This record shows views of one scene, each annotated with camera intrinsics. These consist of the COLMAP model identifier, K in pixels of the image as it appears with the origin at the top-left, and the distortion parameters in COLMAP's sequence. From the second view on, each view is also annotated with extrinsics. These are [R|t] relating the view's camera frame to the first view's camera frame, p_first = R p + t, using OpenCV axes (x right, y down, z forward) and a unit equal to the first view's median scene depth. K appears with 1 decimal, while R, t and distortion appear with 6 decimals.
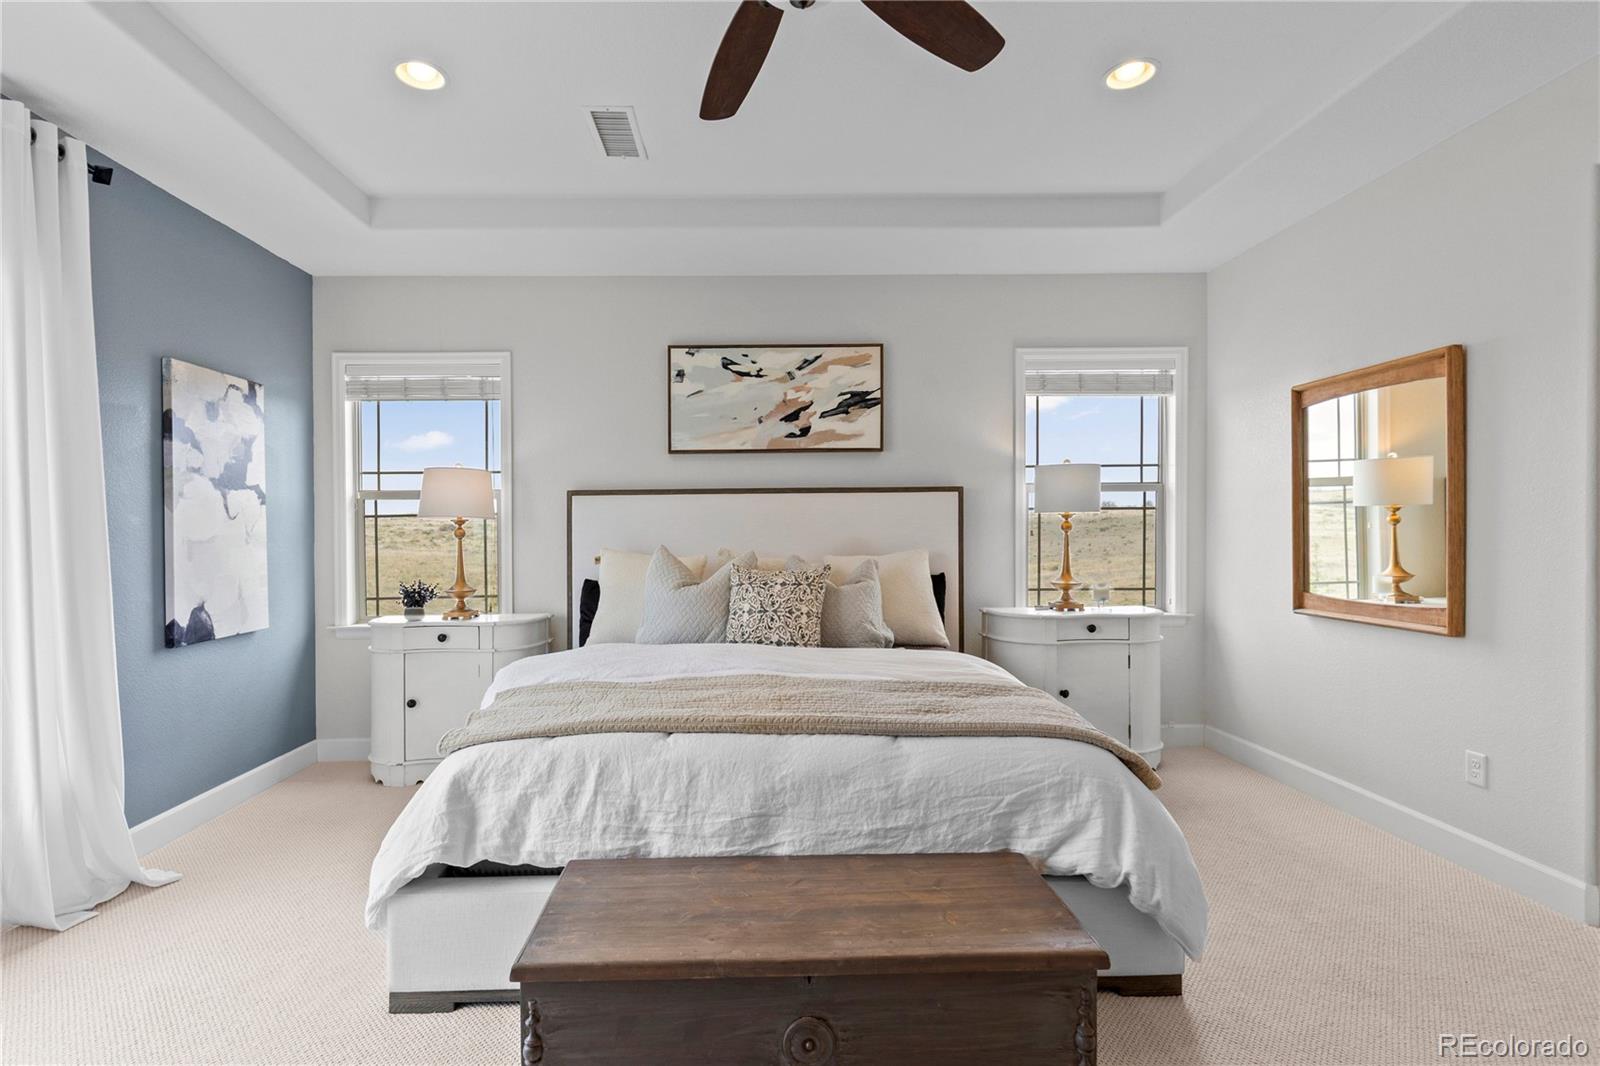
lens RADIAL K [[755.4, 0, 800.0], [0, 755.4, 533.0], [0, 0, 1]] dist [0.008103, -0.000252]
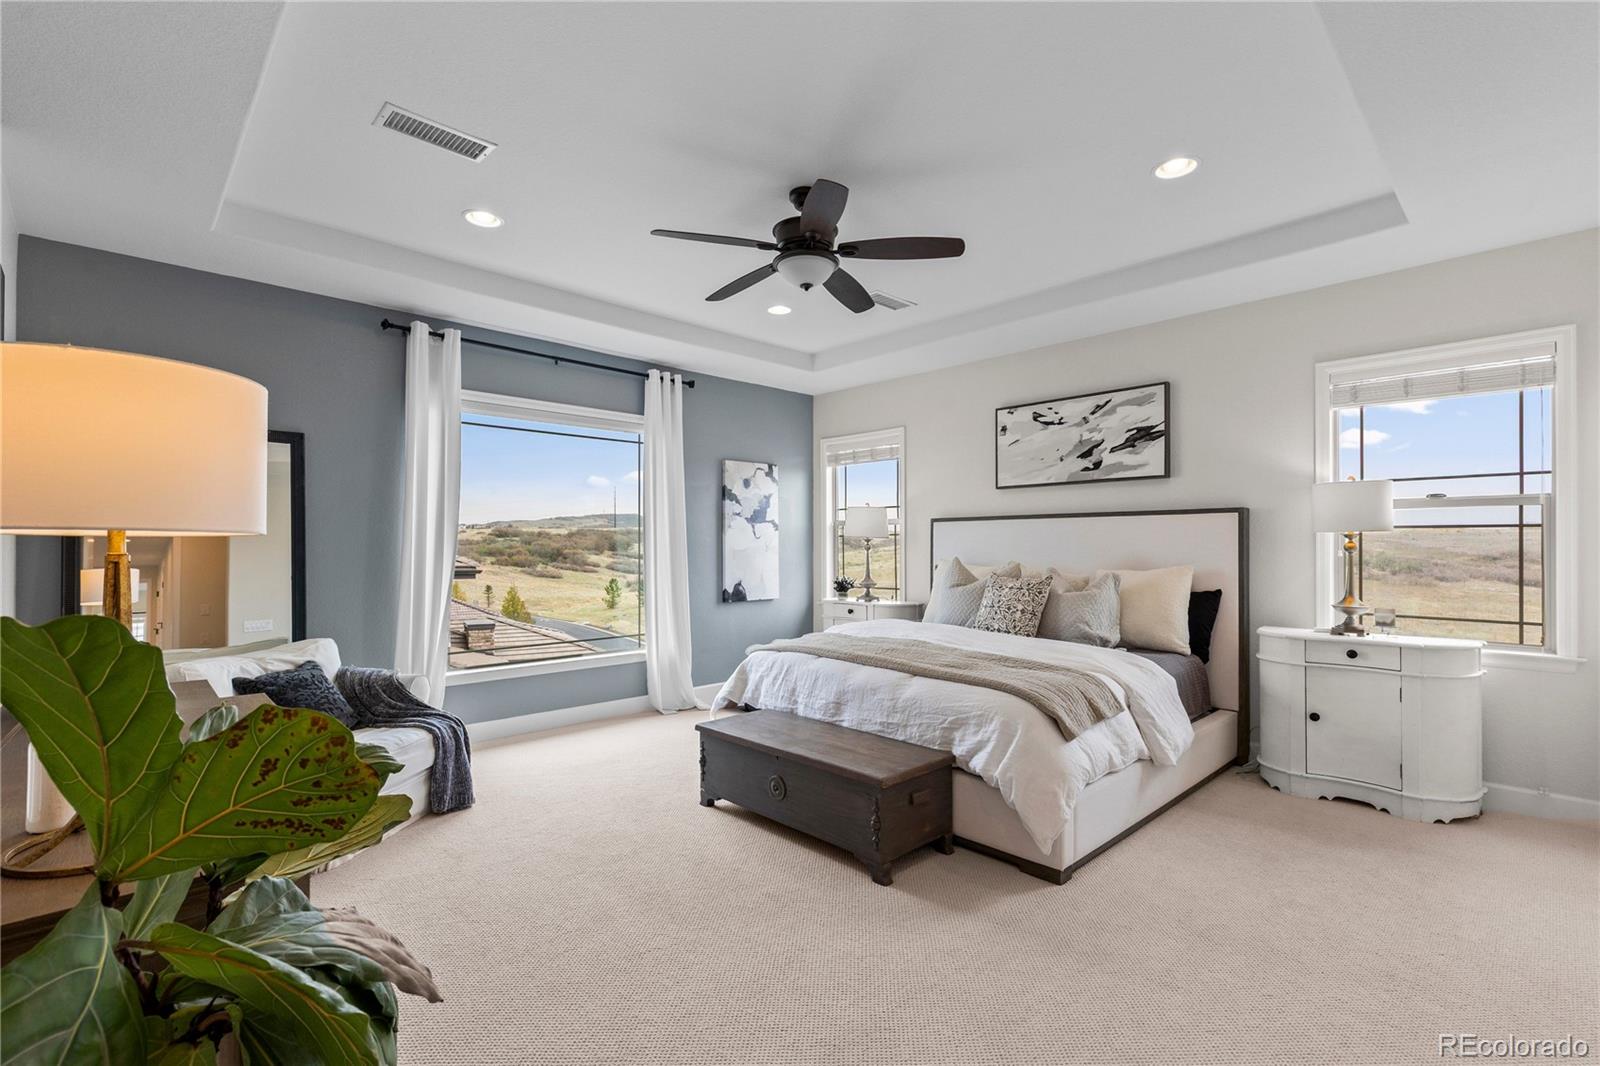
lens RADIAL K [[726.4, 0, 800.0], [0, 726.4, 533.0], [0, 0, 1]] dist [0.001751, 0.000134]
pose [[0.676312, -0.003610, -0.736607, 0.572208], [-0.009205, 0.999868, -0.013352, -0.007970], [0.736558, 0.015811, 0.676190, -0.130205]]
